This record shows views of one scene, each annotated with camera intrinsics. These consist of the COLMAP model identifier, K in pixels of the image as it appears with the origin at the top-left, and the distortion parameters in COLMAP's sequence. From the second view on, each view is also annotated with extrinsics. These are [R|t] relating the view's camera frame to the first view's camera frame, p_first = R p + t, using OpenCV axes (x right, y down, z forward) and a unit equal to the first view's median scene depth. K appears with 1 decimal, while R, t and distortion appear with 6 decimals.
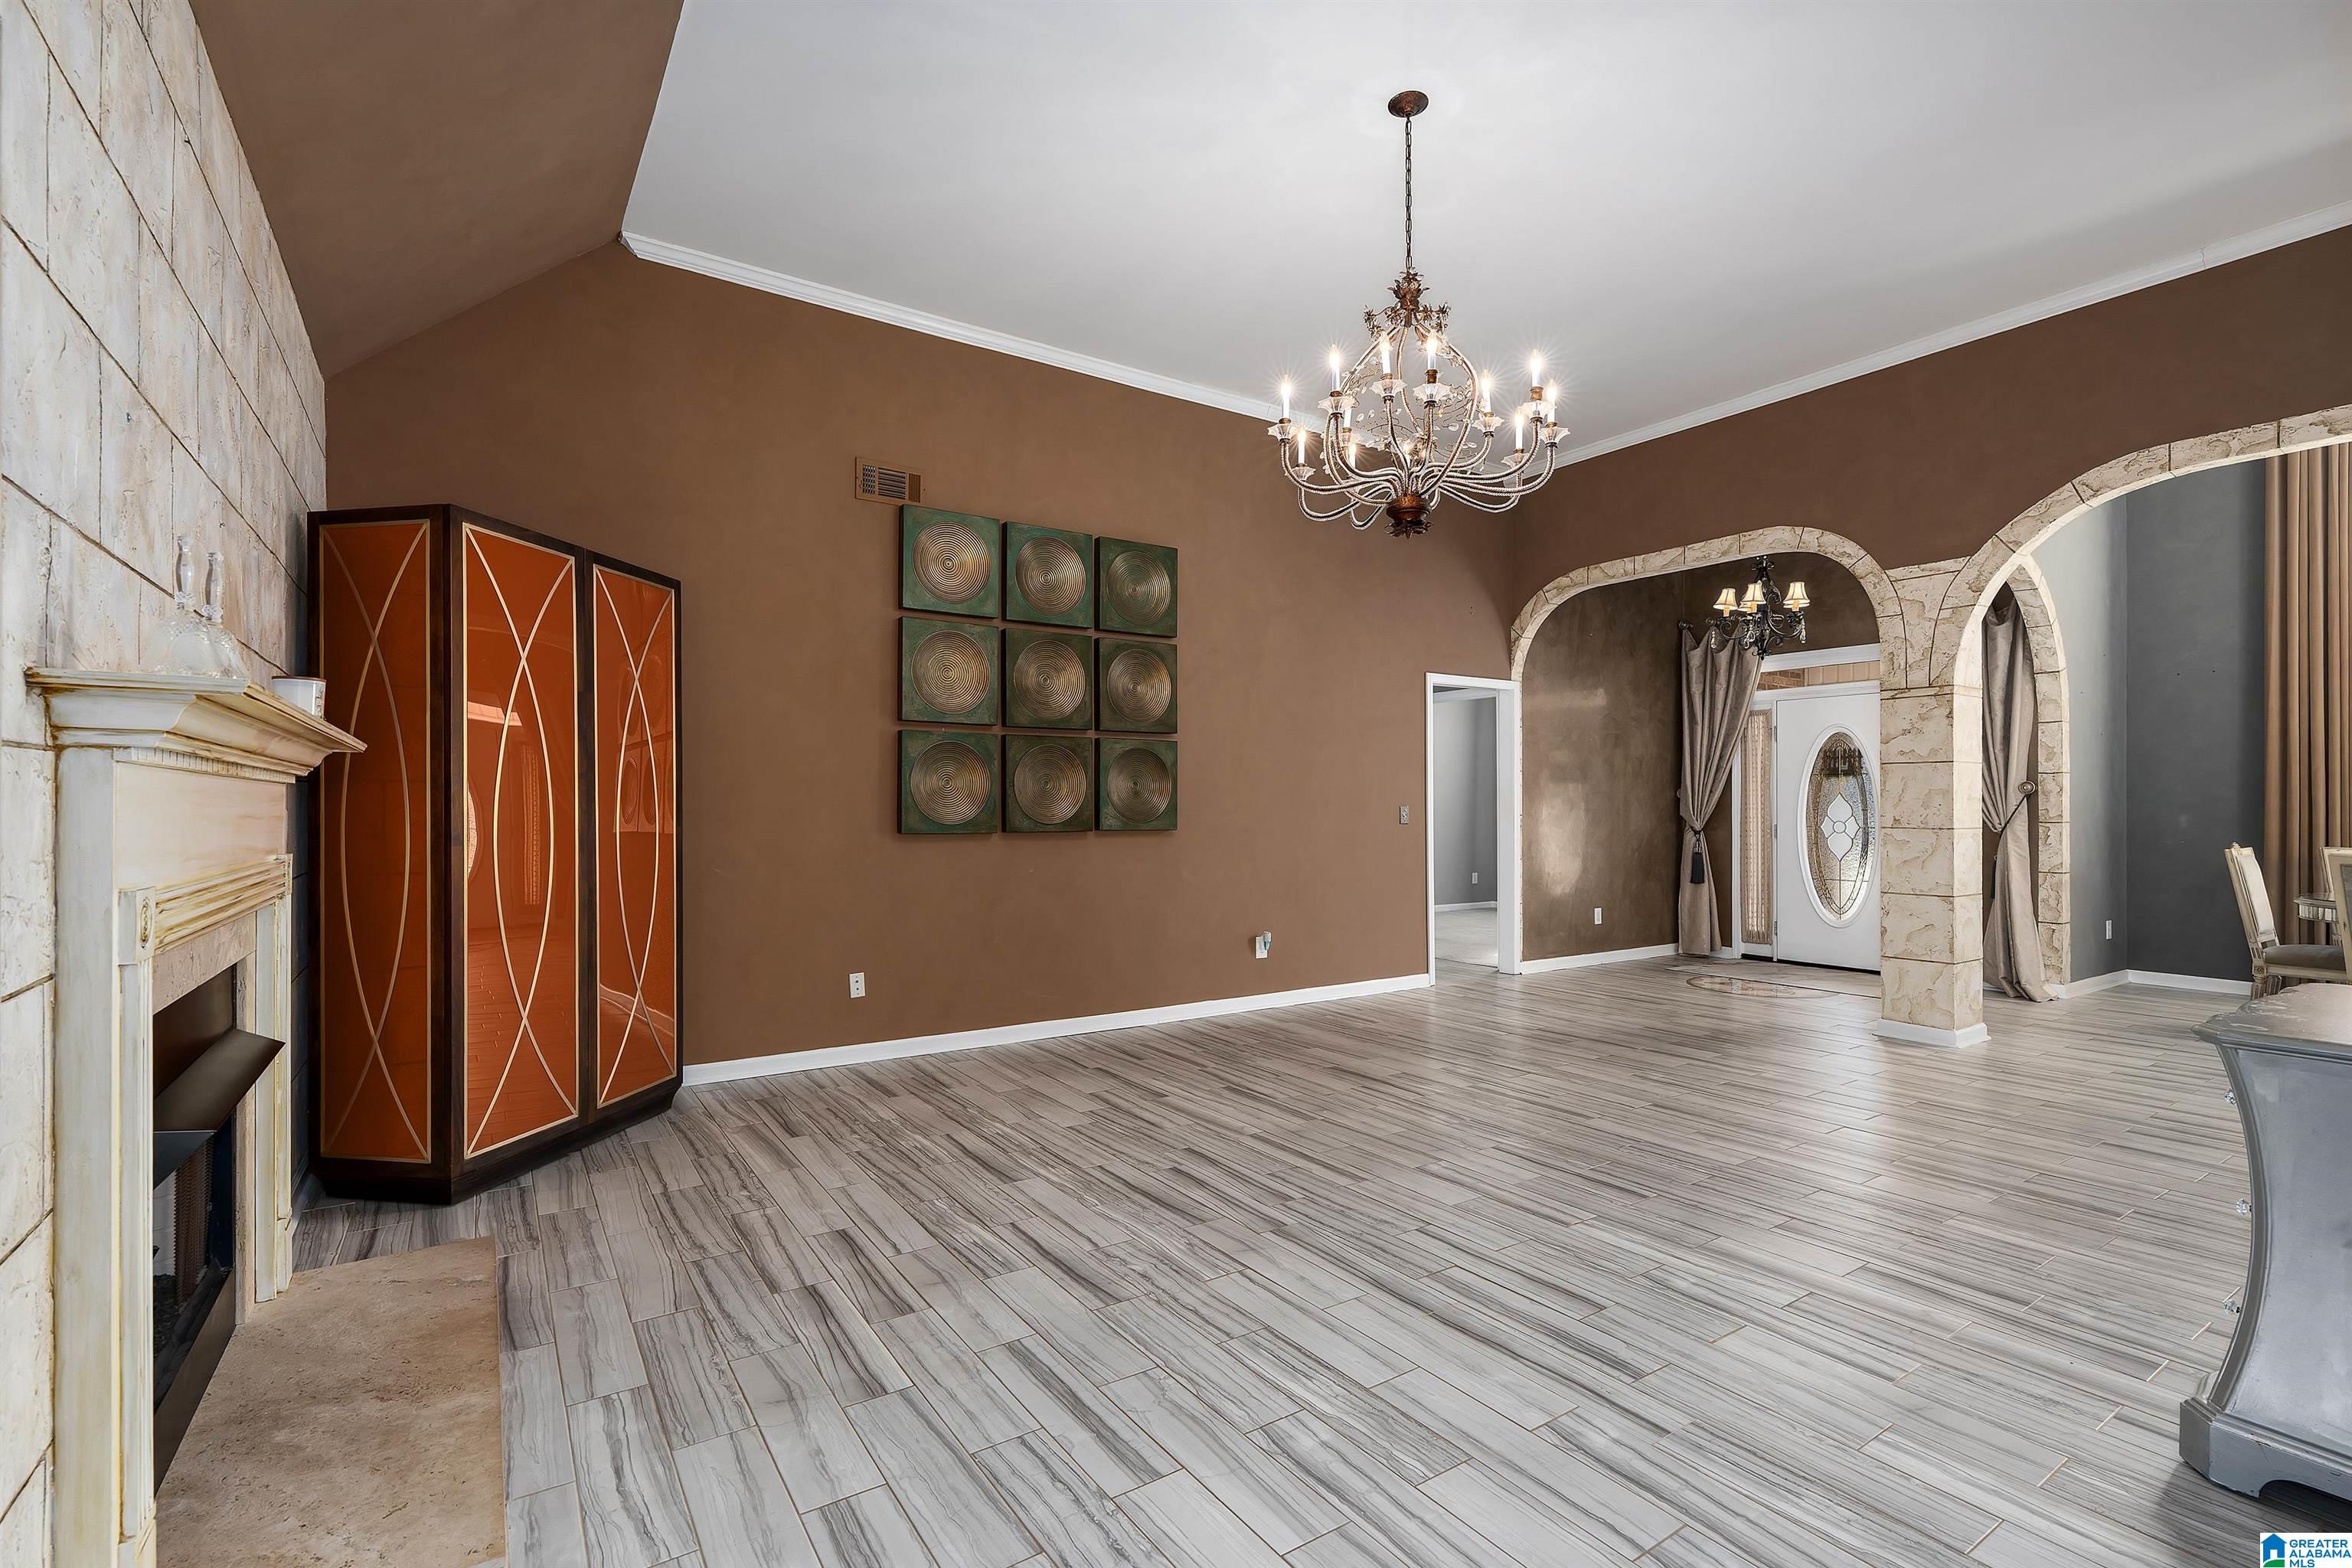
lens RADIAL K [[1068.3, 0, 1179.4], [0, 1068.3, 792.3], [0, 0, 1]] dist [0.001506, 0.000868]
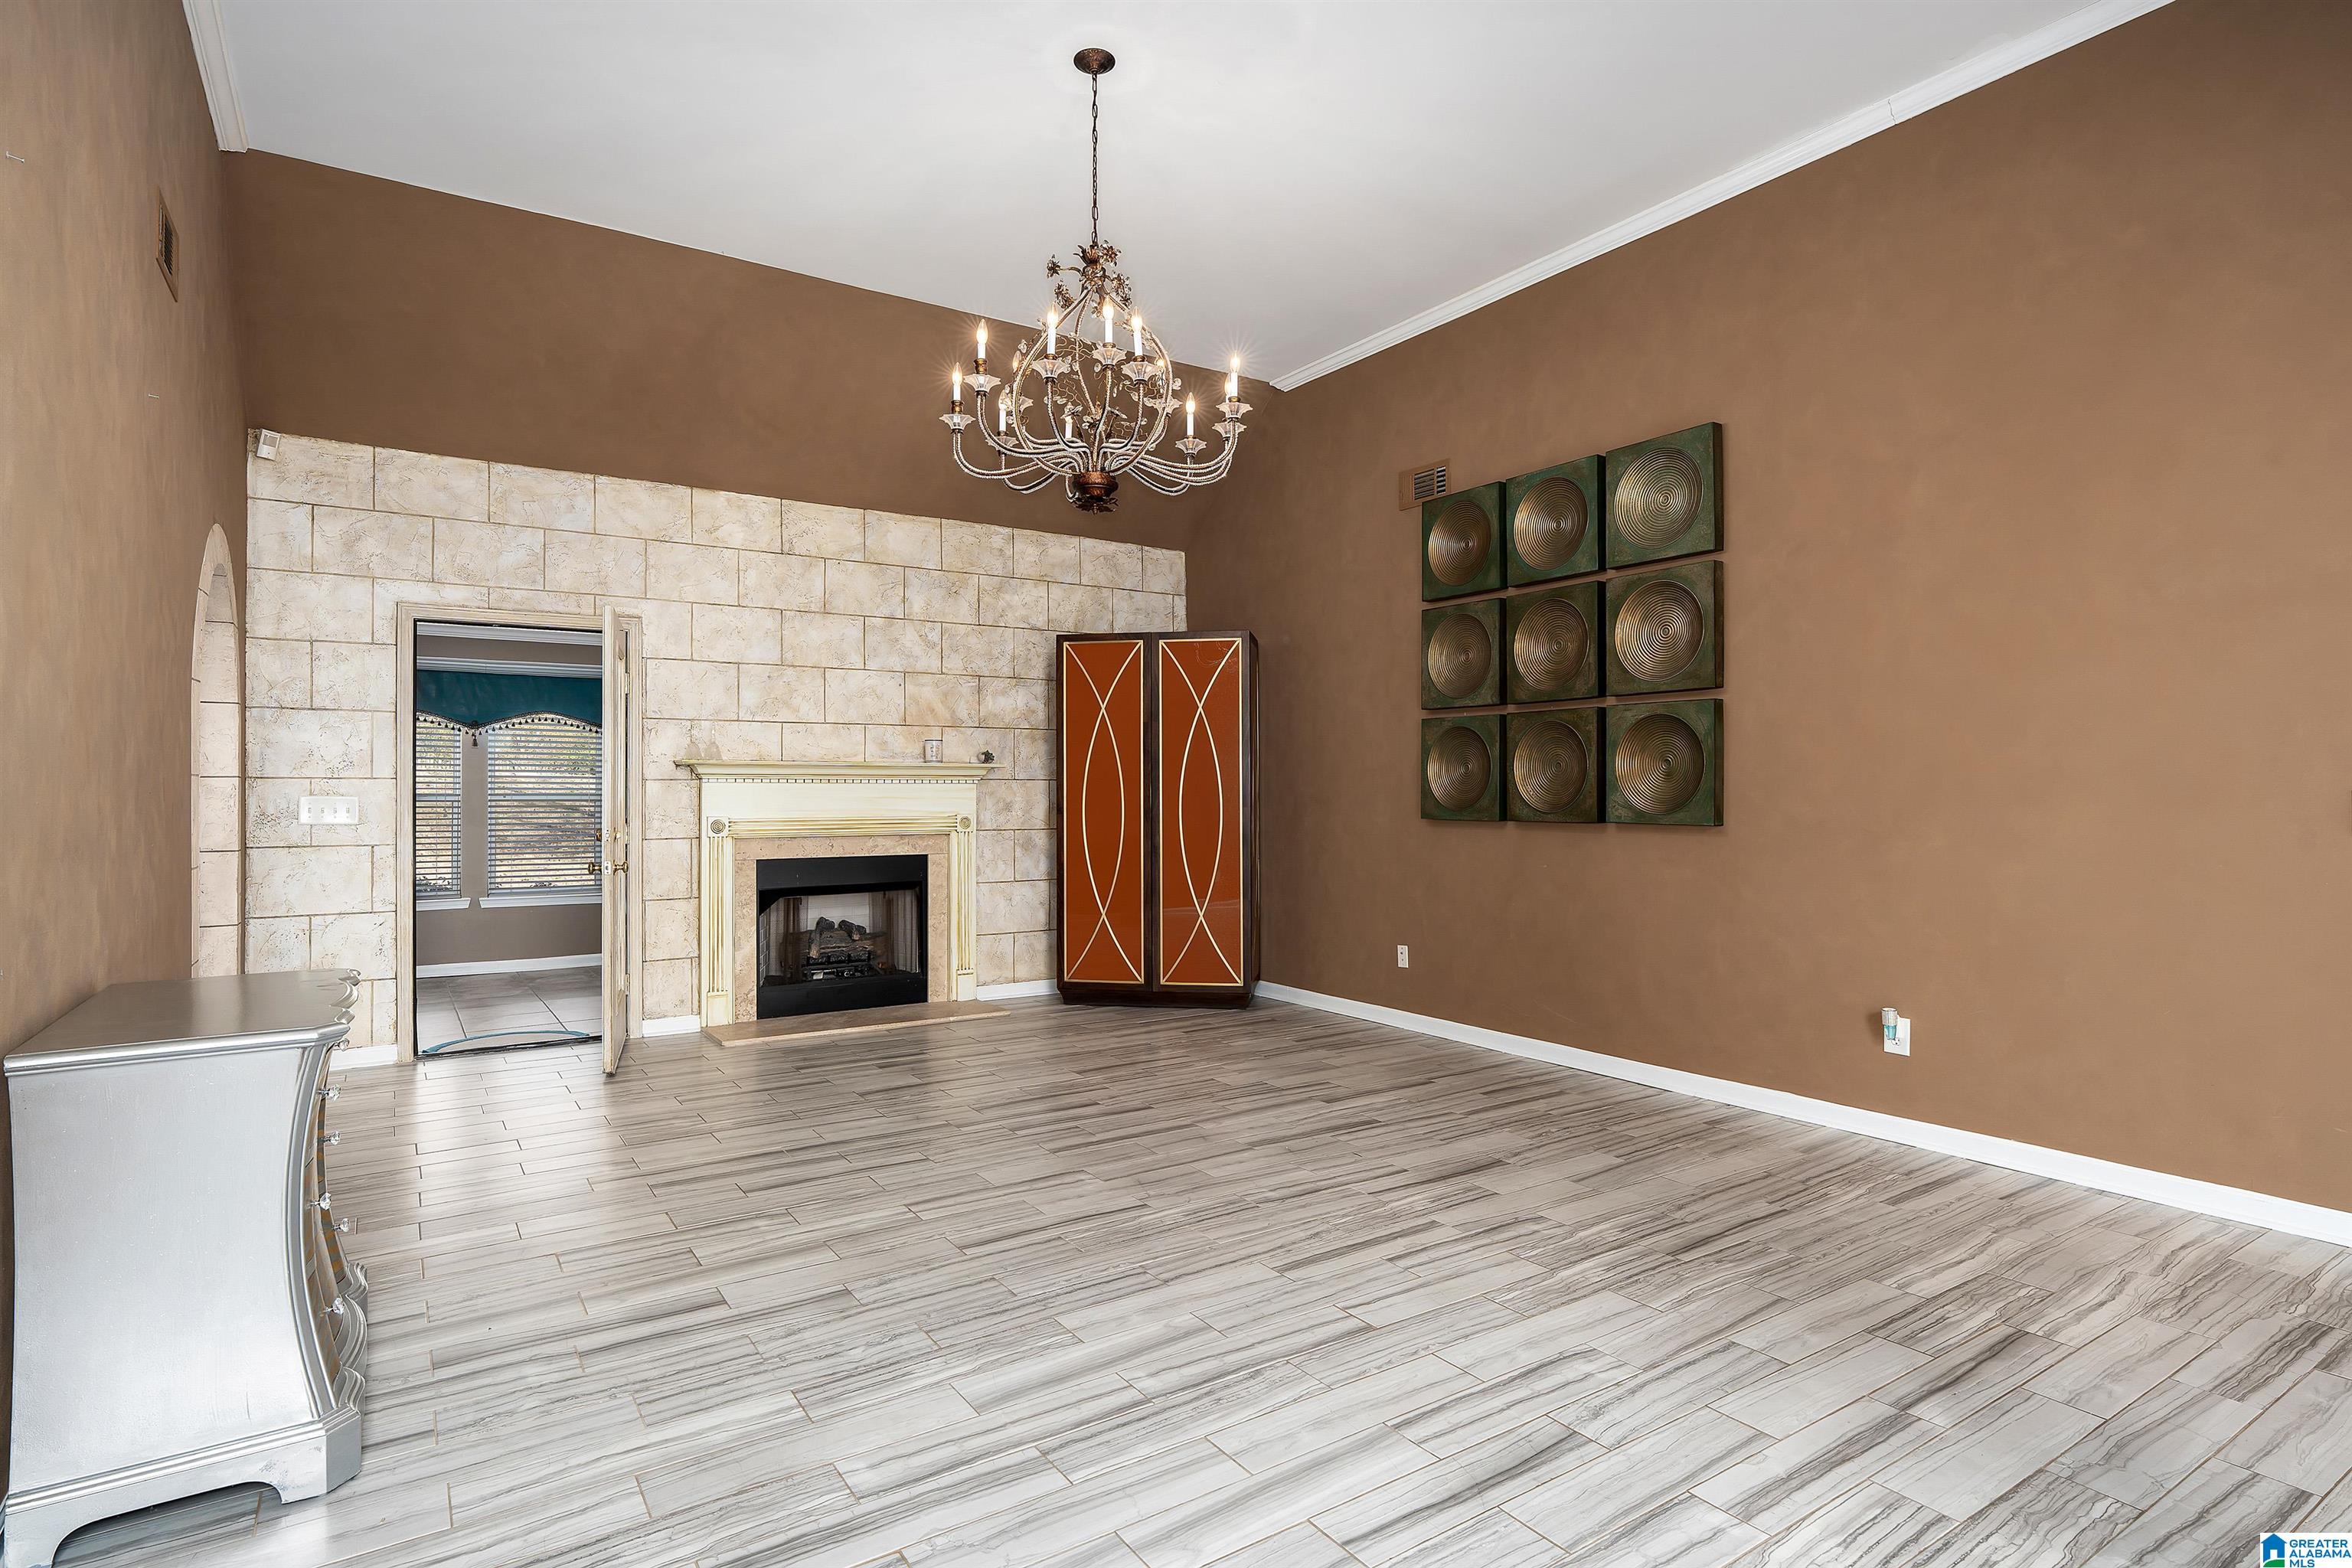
lens RADIAL K [[1194.7, 0, 1172.0], [0, 1194.7, 776.7], [0, 0, 1]] dist [0.004706, 0.000126]
pose [[-0.007019, -0.008793, -0.999937, 1.079694], [0.015452, 0.999841, -0.008901, 0.005882], [0.999856, -0.015513, -0.006882, 0.905623]]
